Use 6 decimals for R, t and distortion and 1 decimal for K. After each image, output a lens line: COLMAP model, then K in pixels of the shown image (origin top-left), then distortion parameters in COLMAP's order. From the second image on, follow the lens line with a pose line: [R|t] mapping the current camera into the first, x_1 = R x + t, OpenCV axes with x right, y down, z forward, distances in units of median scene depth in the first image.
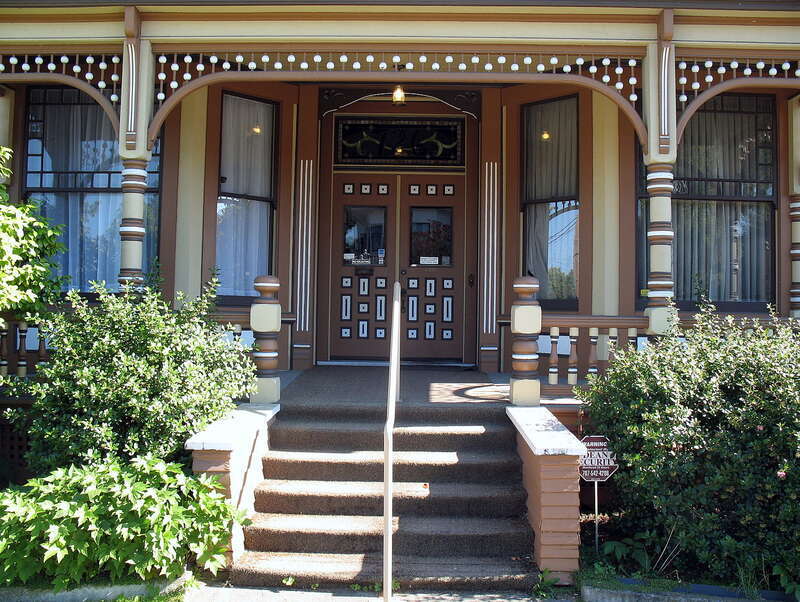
lens RADIAL K [[823.3, 0, 400.0], [0, 823.3, 301.0], [0, 0, 1]] dist [-0.352552, 0.619578]
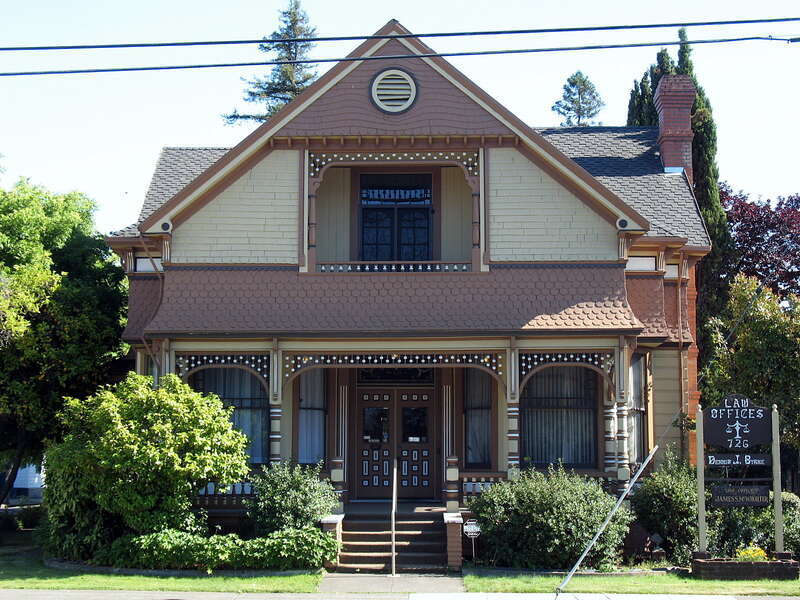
lens RADIAL K [[1468.5, 0, 400.0], [0, 1468.5, 300.0], [0, 0, 1]] dist [-0.017101, -0.008429]
pose [[0.999888, -0.014958, 0.001013, 0.011935], [0.014987, 0.995512, -0.093438, -0.081522], [0.000389, 0.093443, 0.995625, -3.146138]]
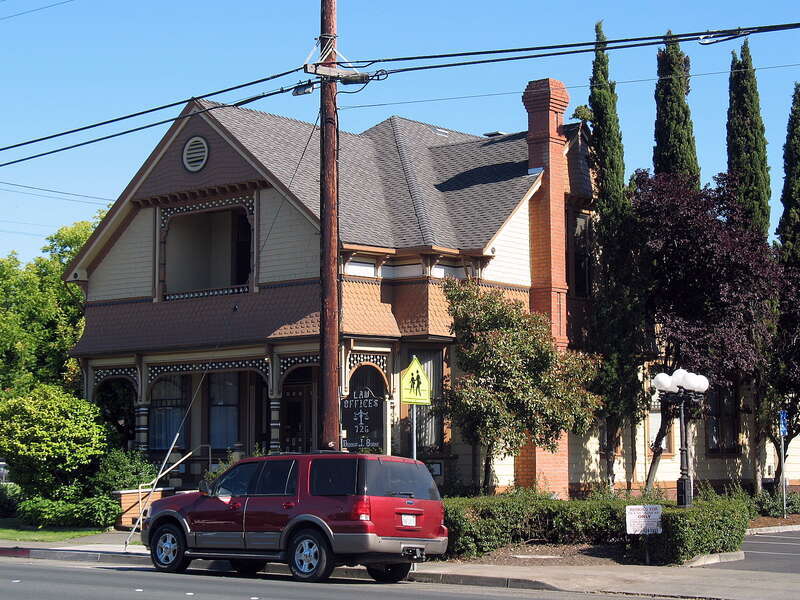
lens RADIAL K [[1668.8, 0, 400.0], [0, 1668.8, 300.0], [0, 0, 1]] dist [-0.102034, -0.171346]
pose [[0.781048, -0.080824, -0.619219, 4.251436], [0.033088, 0.995552, -0.088210, 0.009377], [0.623594, 0.048407, 0.780248, -3.225467]]
